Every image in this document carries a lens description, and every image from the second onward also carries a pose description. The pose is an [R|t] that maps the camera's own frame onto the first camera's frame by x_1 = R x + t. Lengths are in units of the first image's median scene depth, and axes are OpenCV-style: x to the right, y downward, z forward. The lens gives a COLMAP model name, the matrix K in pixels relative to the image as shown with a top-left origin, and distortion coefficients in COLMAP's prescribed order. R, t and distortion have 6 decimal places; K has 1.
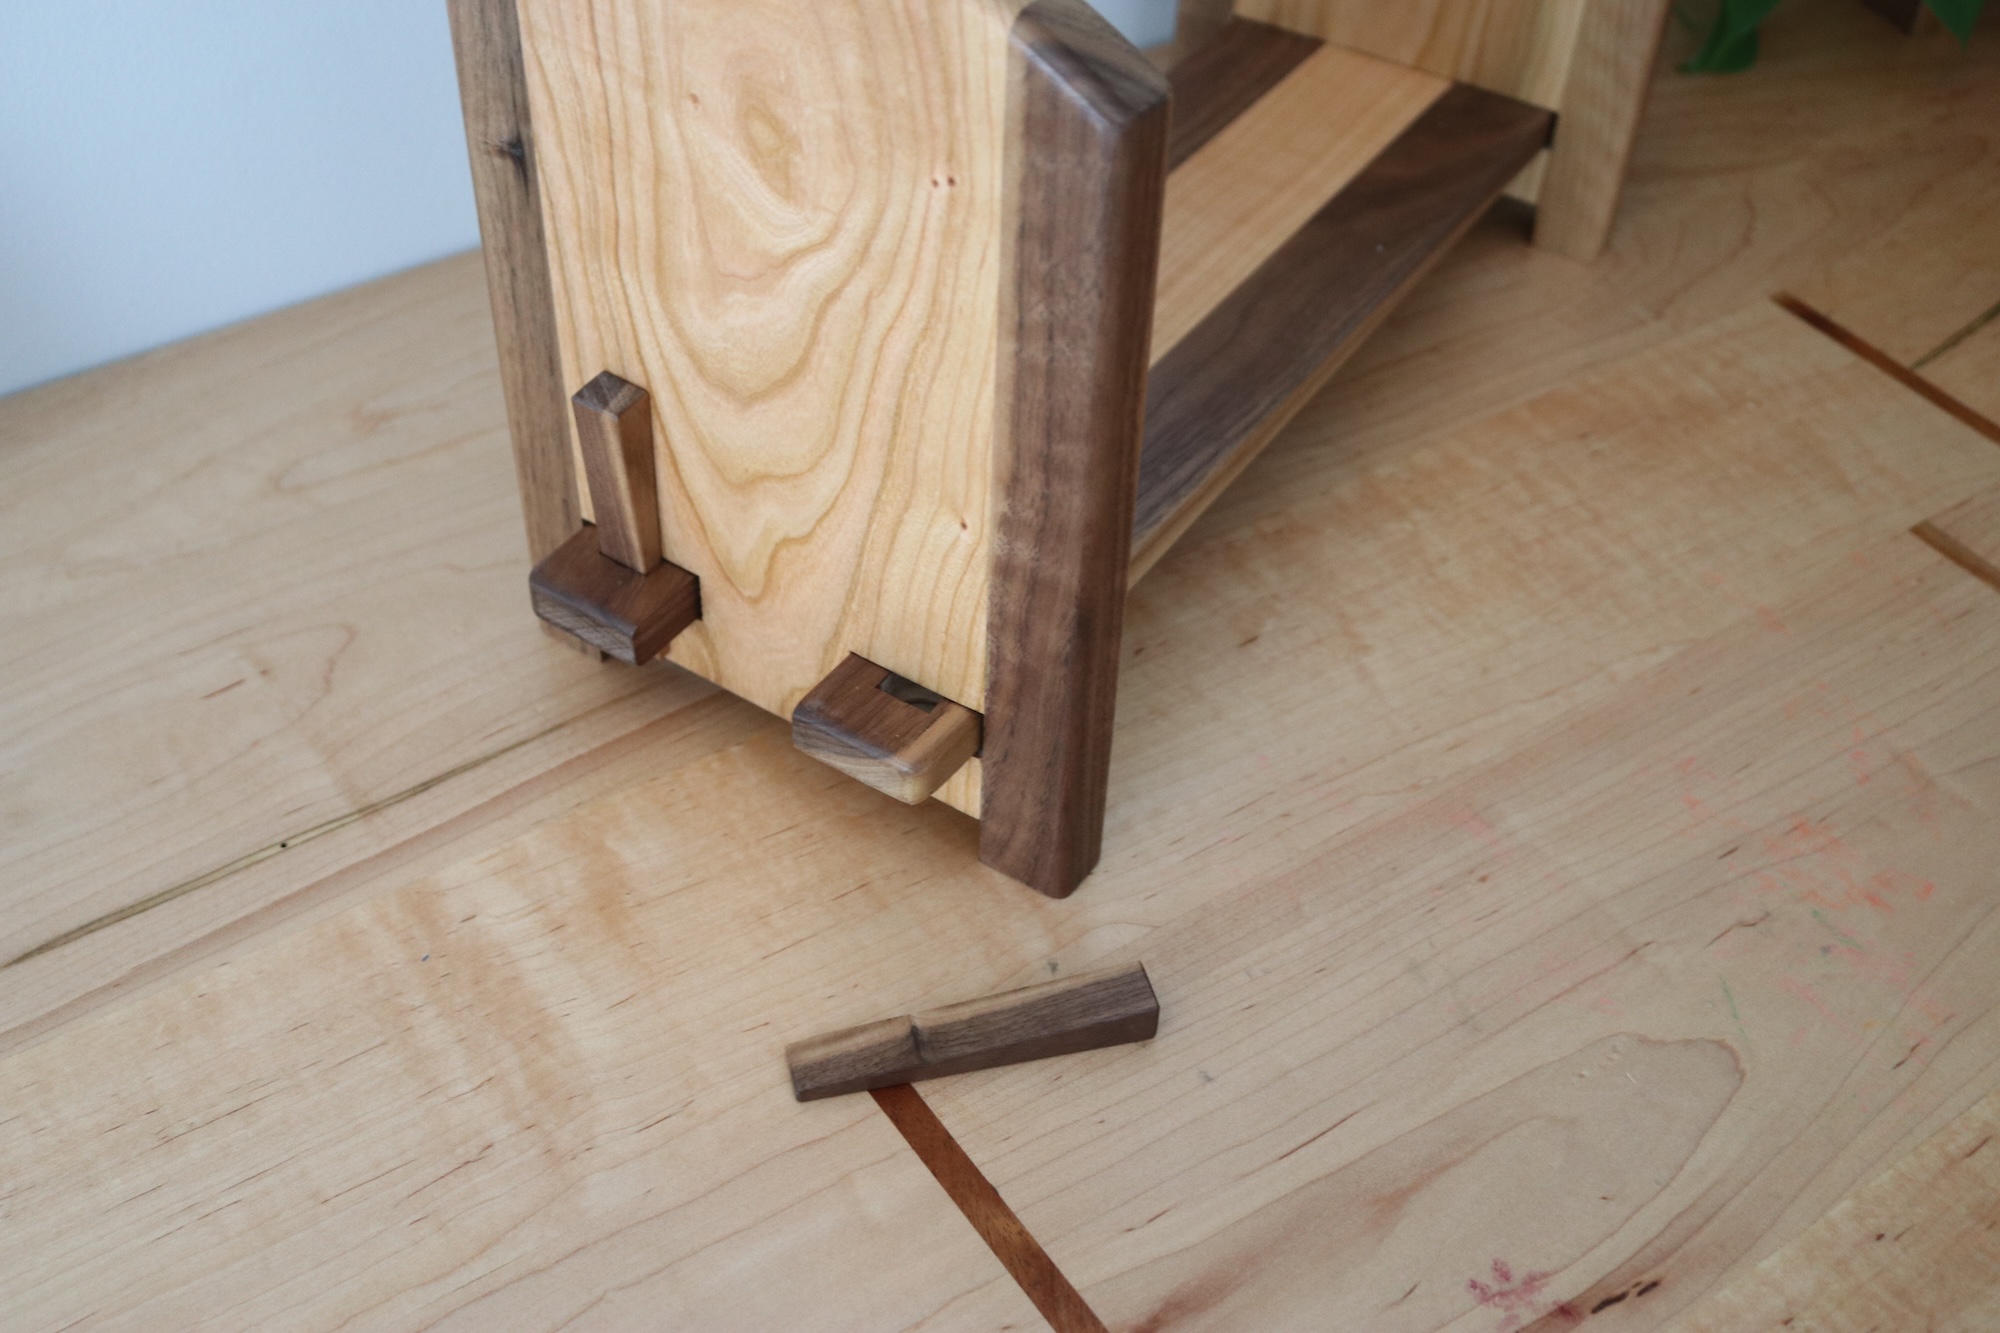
lens RADIAL K [[2170.2, 0, 1000.0], [0, 2170.2, 666.5], [0, 0, 1]] dist [-0.087083, 0.026067]
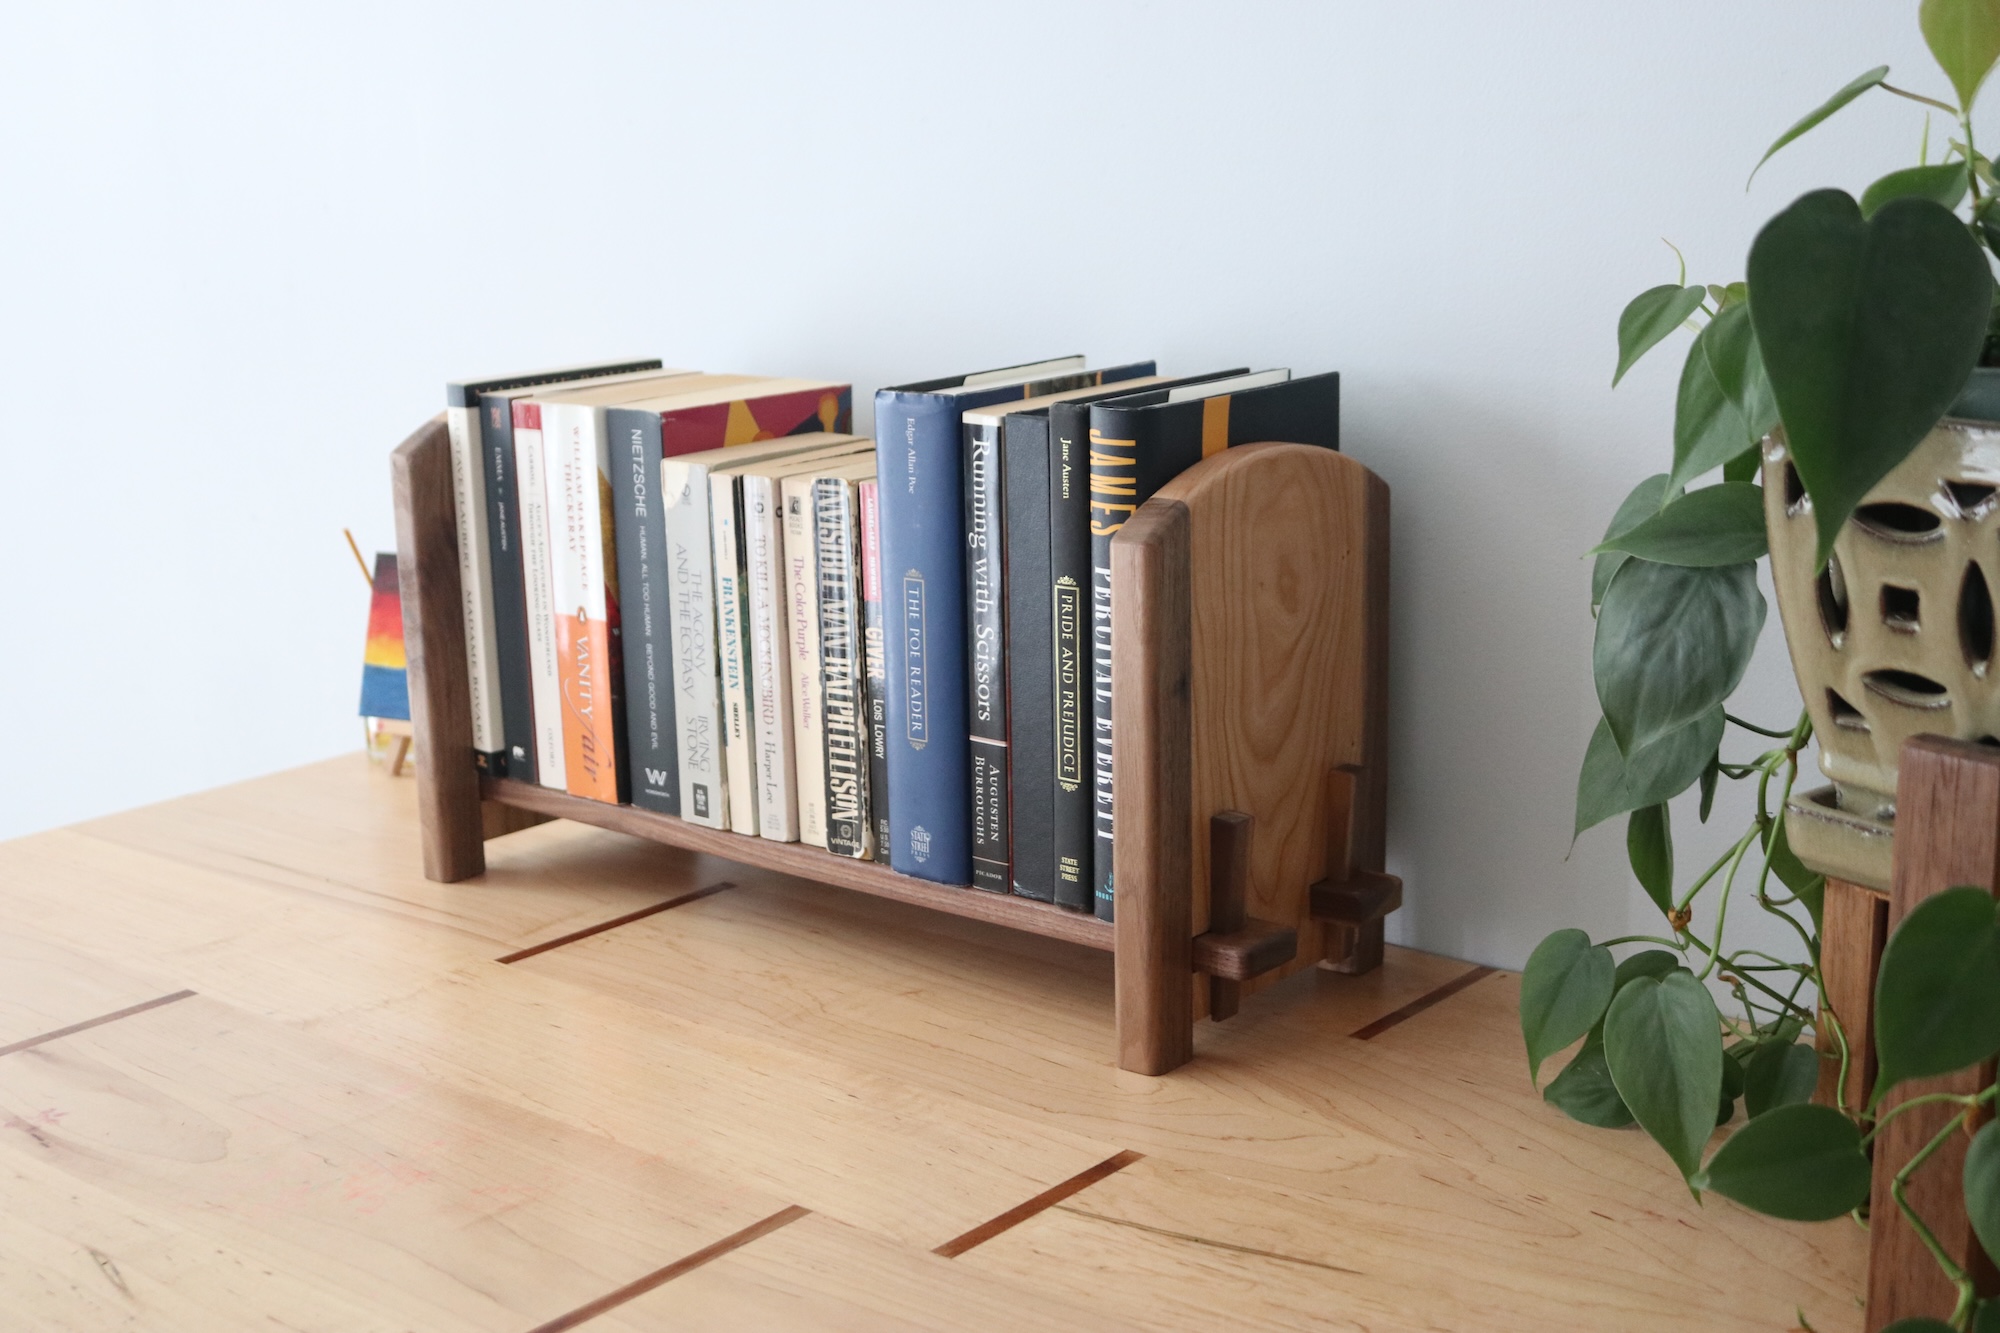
lens RADIAL K [[2686.0, 0, 1000.0], [0, 2686.0, 666.5], [0, 0, 1]] dist [-0.070476, -0.024283]
pose [[0.266836, 0.166670, -0.949221, 2.223912], [-0.631519, 0.774244, -0.041580, -0.373659], [0.727999, 0.610546, 0.311852, 0.567515]]
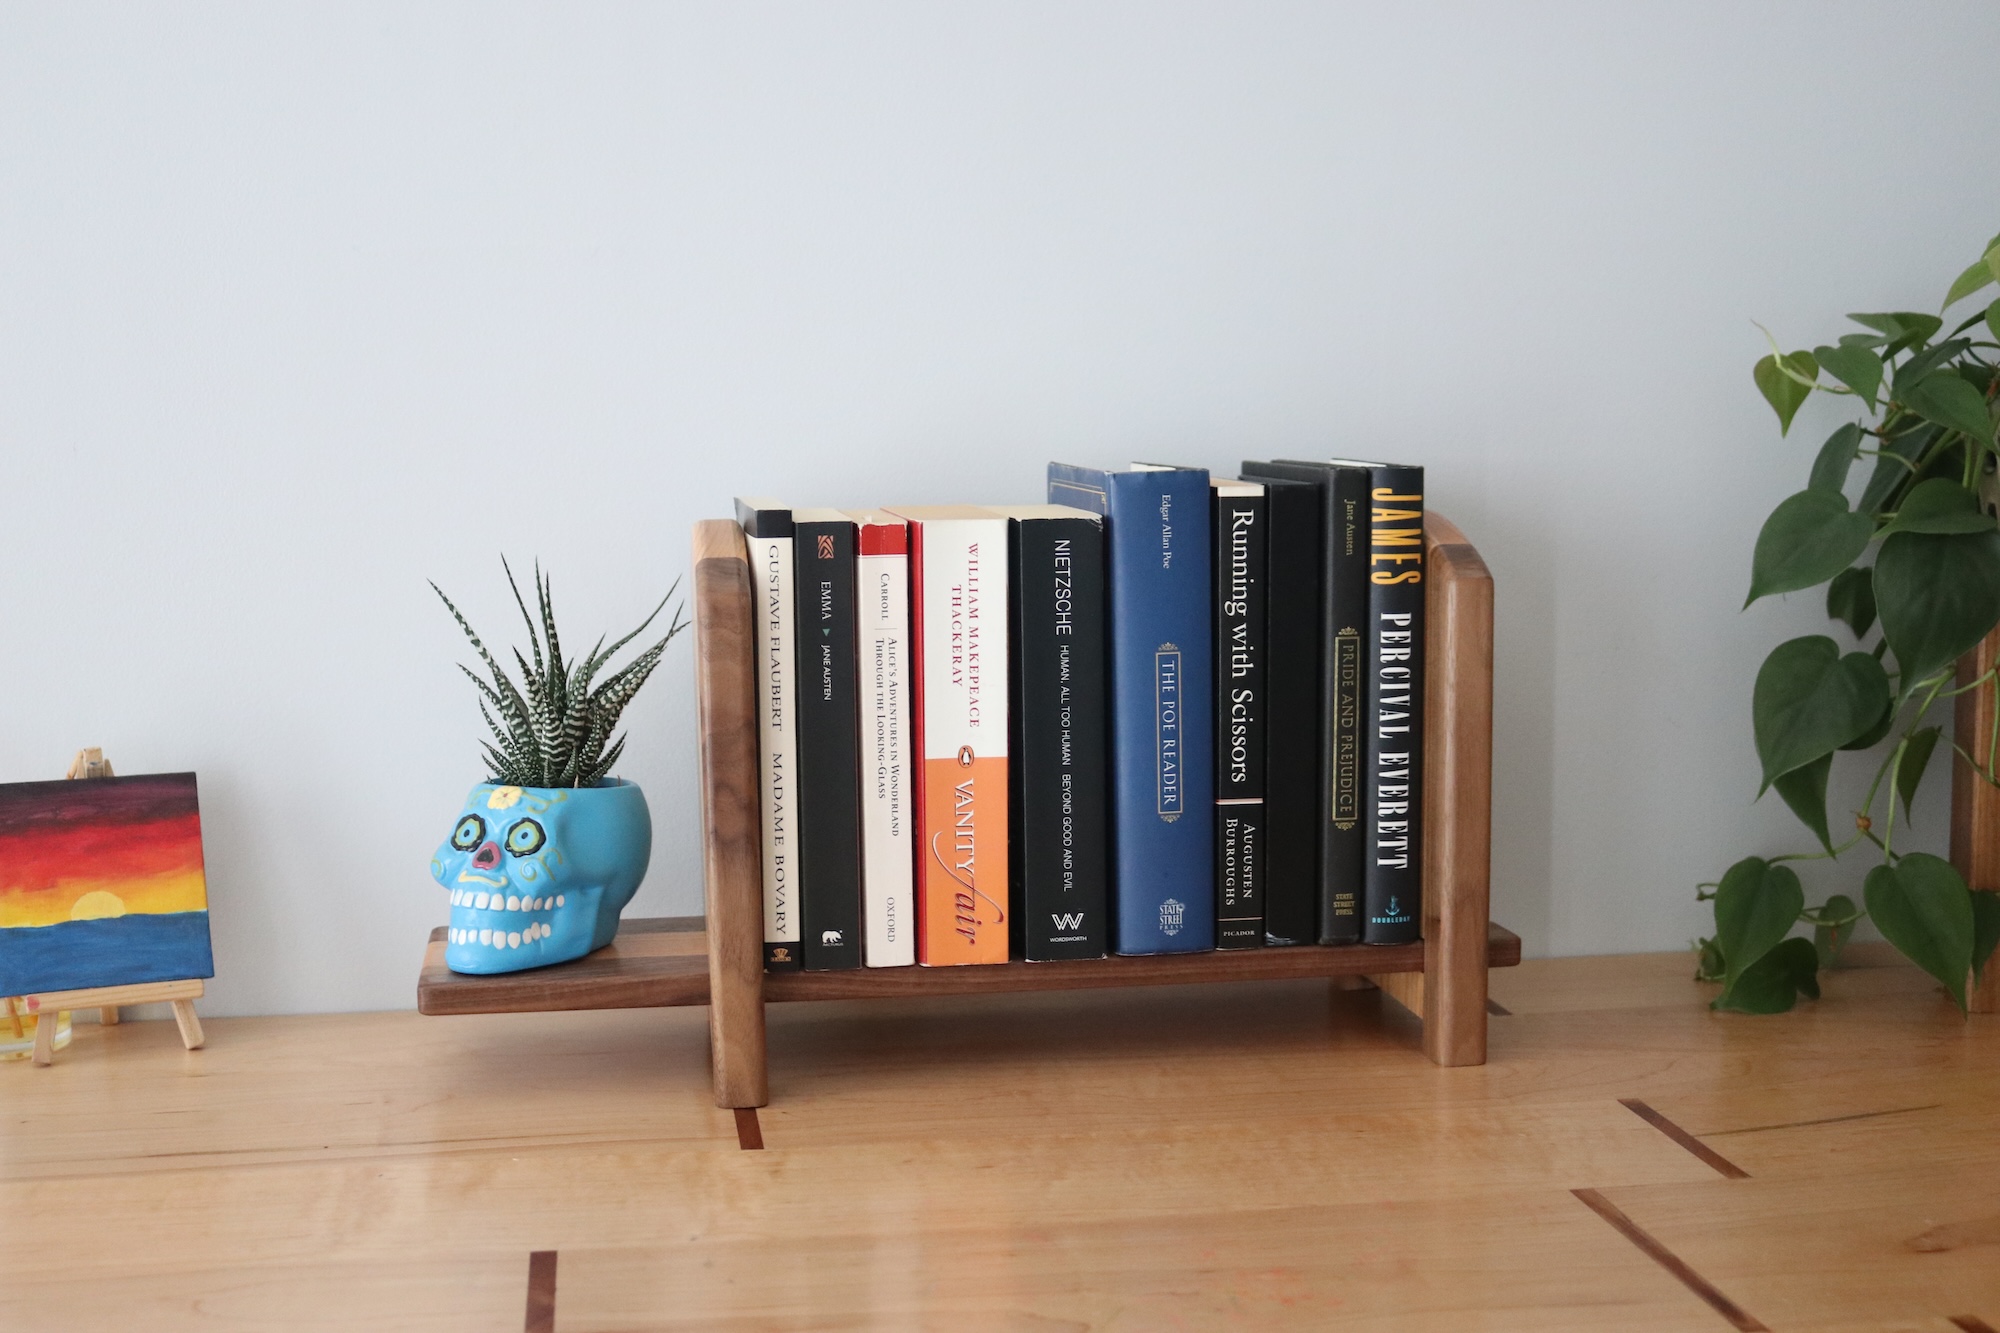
lens RADIAL K [[2601.1, 0, 1000.0], [0, 2601.1, 666.5], [0, 0, 1]] dist [-0.082323, 0.075898]
pose [[0.898738, -0.003265, -0.438474, 0.975175], [-0.261866, 0.798069, -0.542689, 0.720572], [0.351704, 0.602557, 0.716401, -0.419057]]
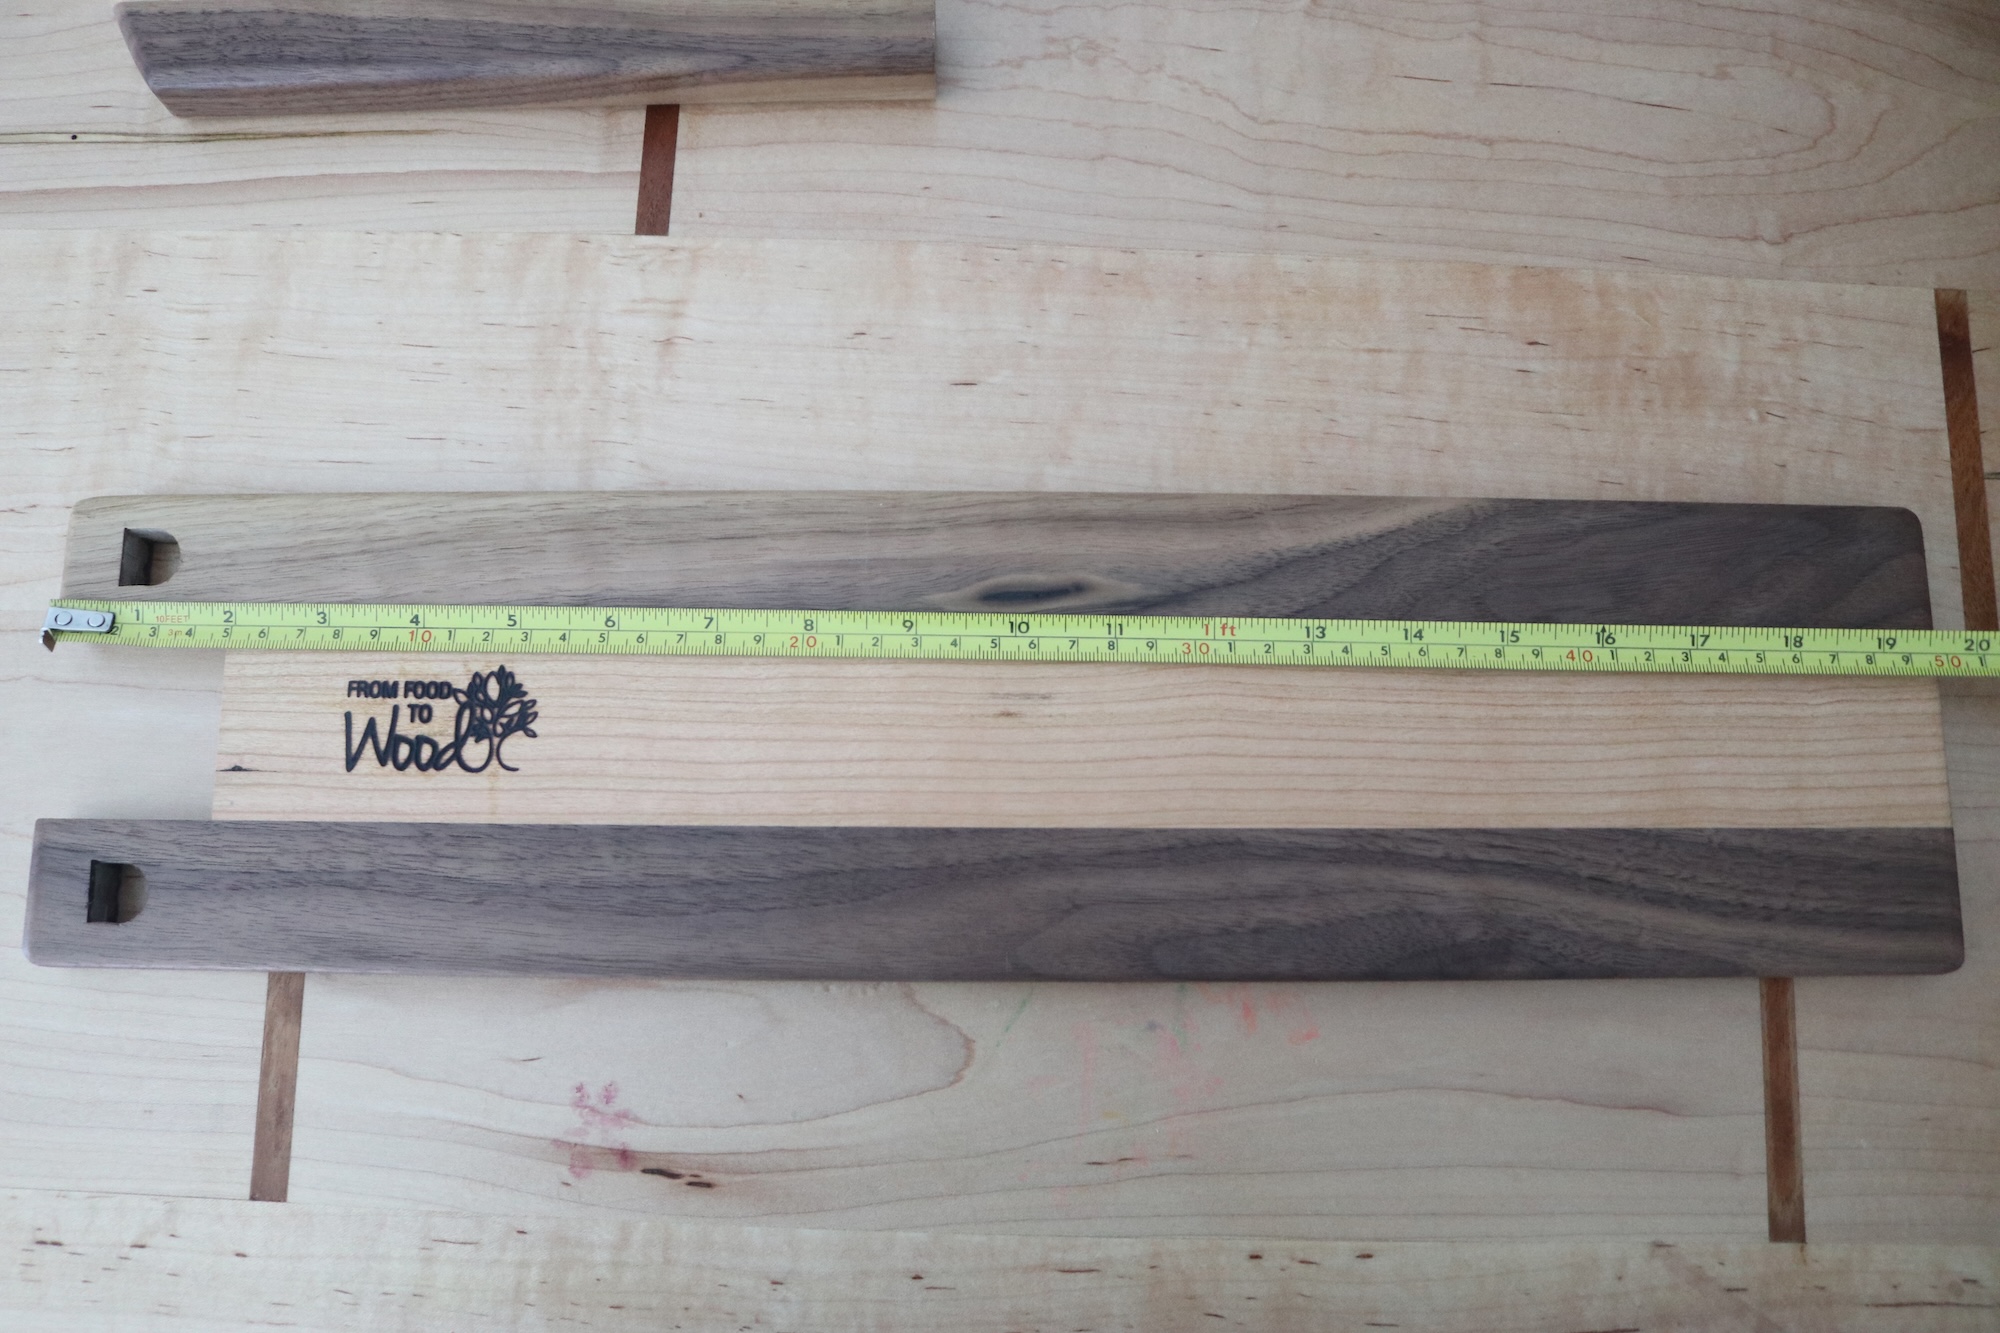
lens RADIAL K [[1649.0, 0, 975.7], [0, 1649.0, 680.0], [0, 0, 1]] dist [-0.162105, 0.131344]
pose [[0.805075, 0.575633, -0.143181, 0.341362], [-0.386735, 0.692394, 0.609120, -0.416546], [0.449767, -0.435015, 0.780046, 0.448232]]
